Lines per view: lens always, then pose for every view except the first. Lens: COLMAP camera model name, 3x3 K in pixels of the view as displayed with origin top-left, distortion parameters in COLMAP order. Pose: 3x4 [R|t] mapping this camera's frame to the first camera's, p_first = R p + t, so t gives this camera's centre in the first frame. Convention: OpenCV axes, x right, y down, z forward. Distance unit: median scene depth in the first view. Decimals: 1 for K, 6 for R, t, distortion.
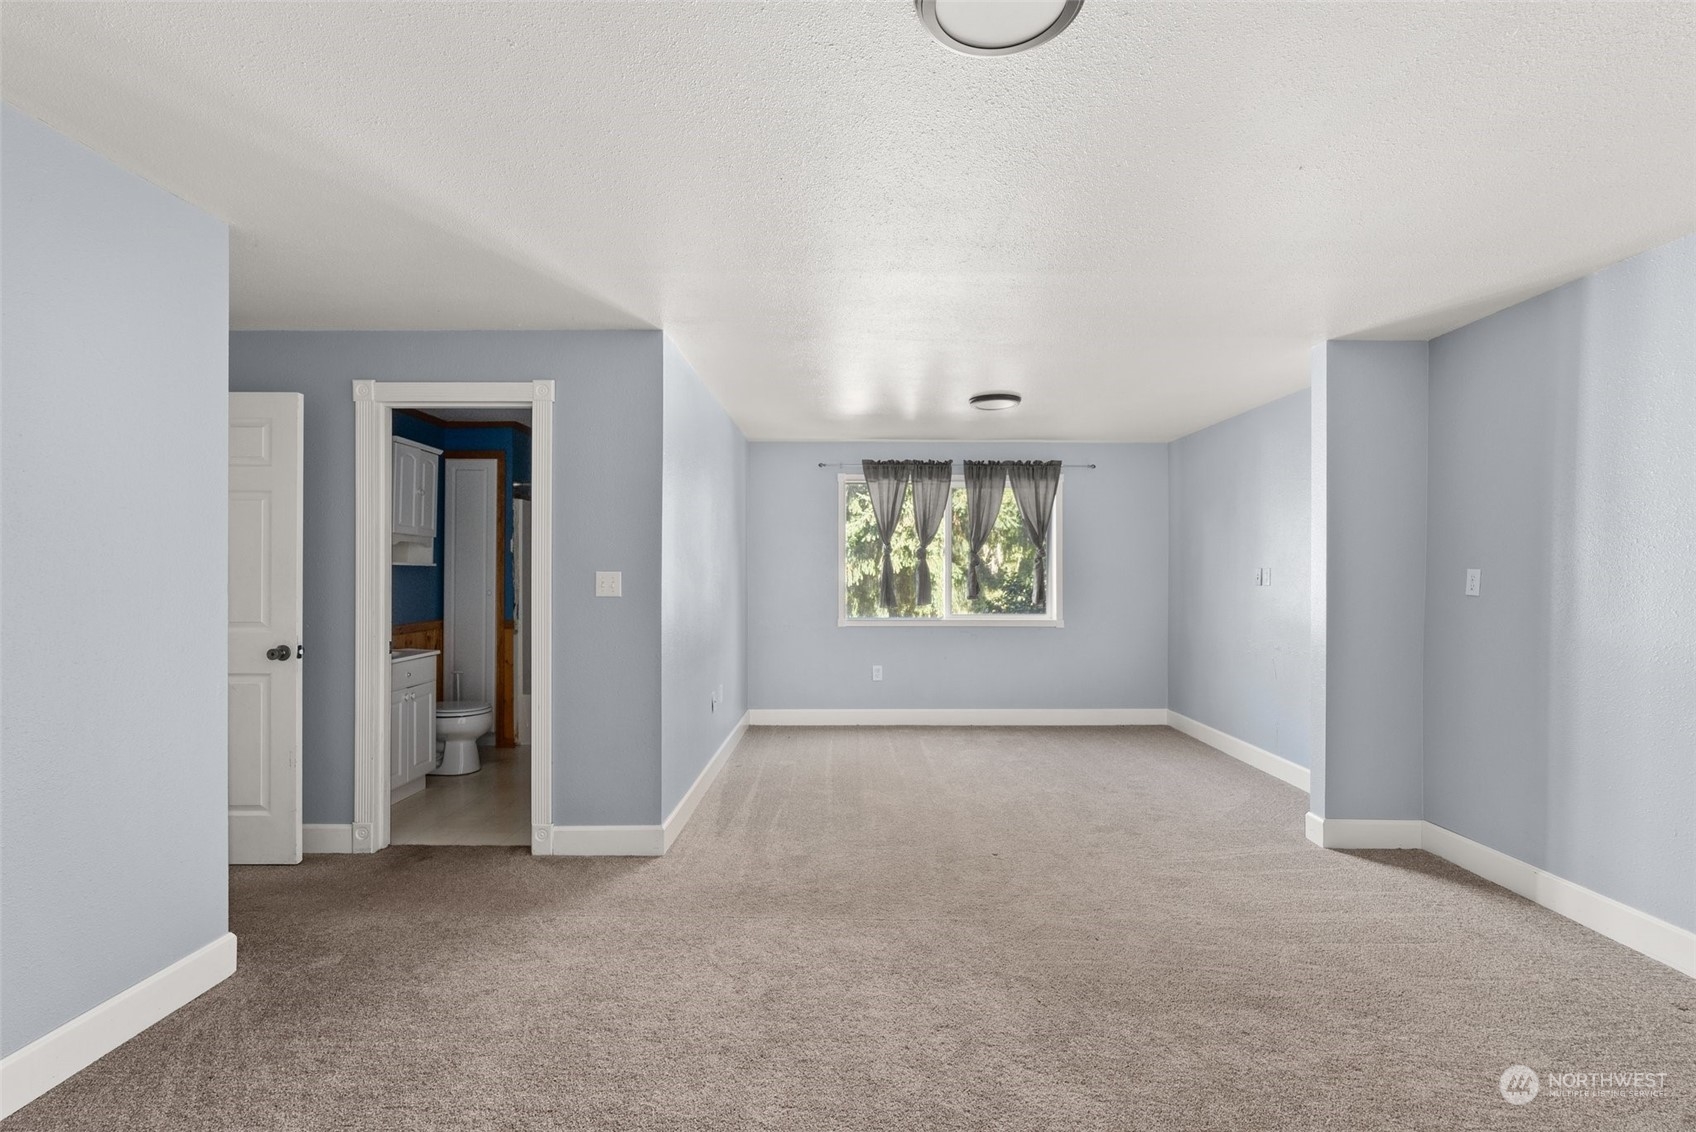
lens RADIAL K [[774.2, 0, 860.0], [0, 774.2, 573.8], [0, 0, 1]] dist [-0.003163, -0.000088]
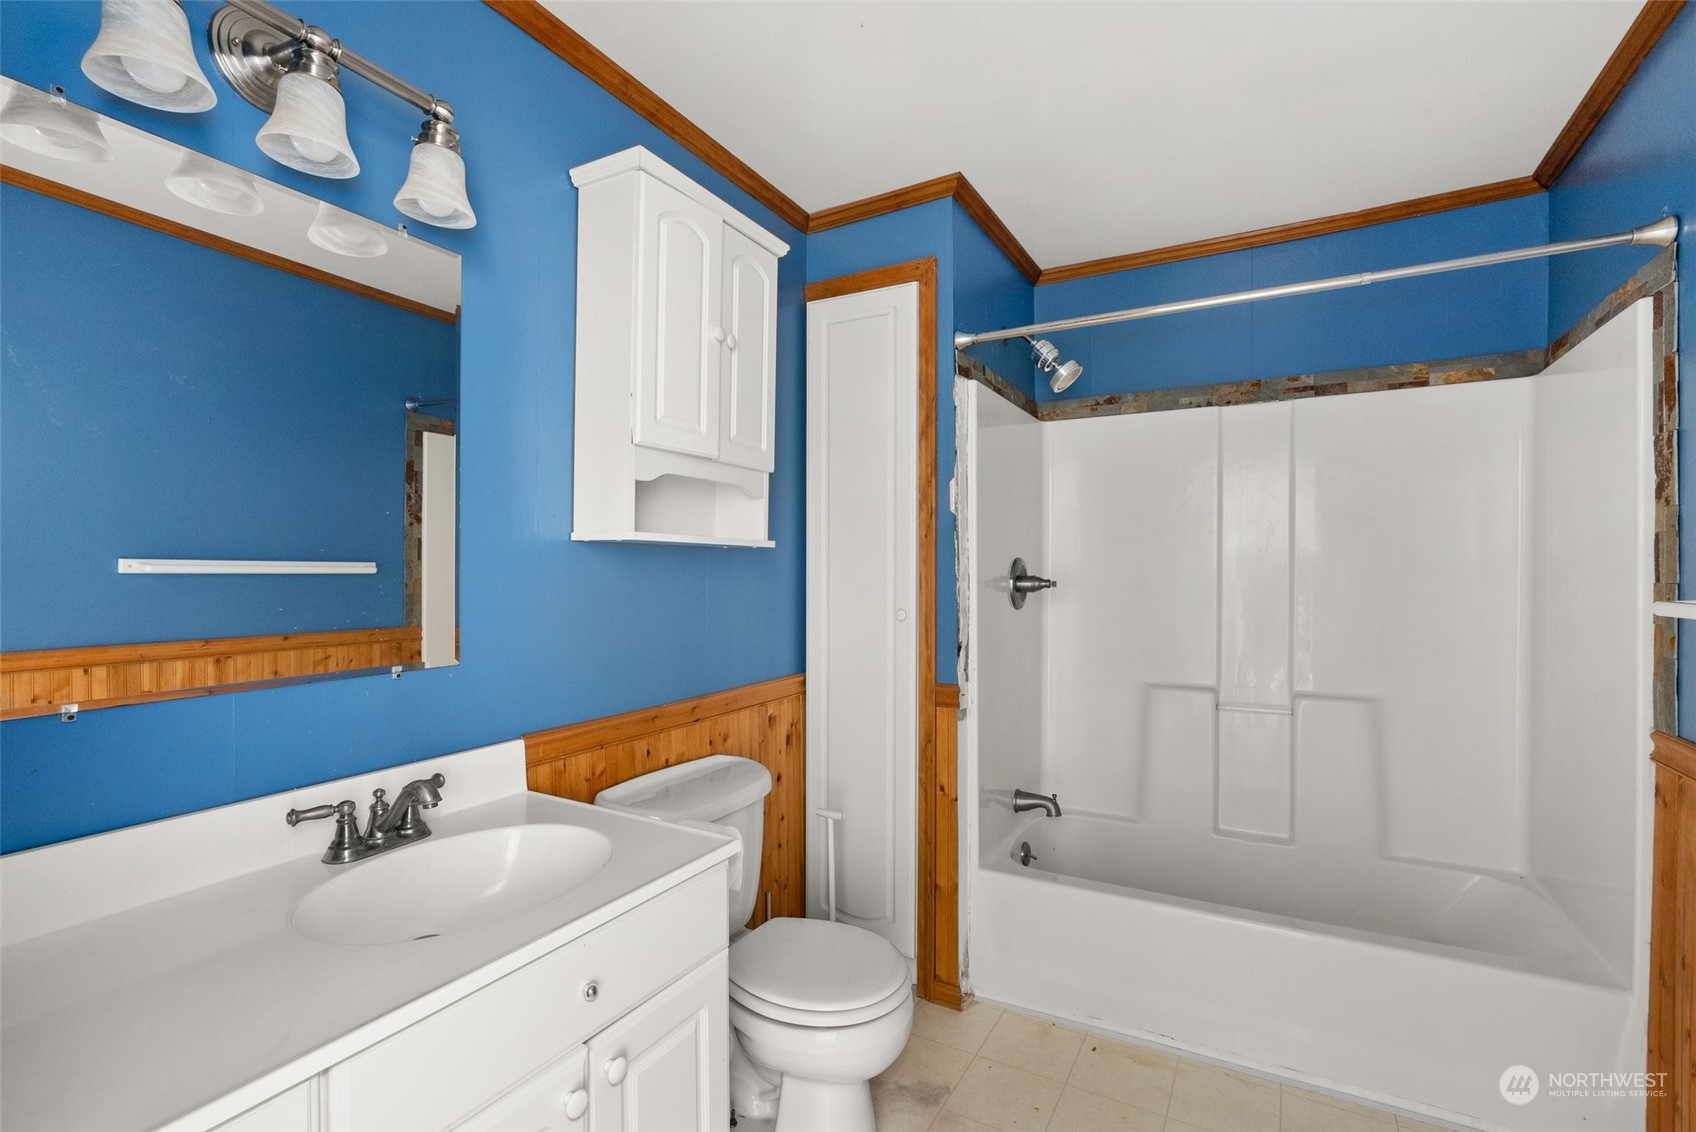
lens RADIAL K [[774.2, 0, 849.1], [0, 774.2, 568.4], [0, 0, 1]] dist [-0.003163, -0.000088]
pose [[0.869557, -0.003734, -0.493818, -0.313100], [0.003541, 0.999993, -0.001325, 0.000784], [0.493819, -0.000597, 0.869564, 0.655551]]
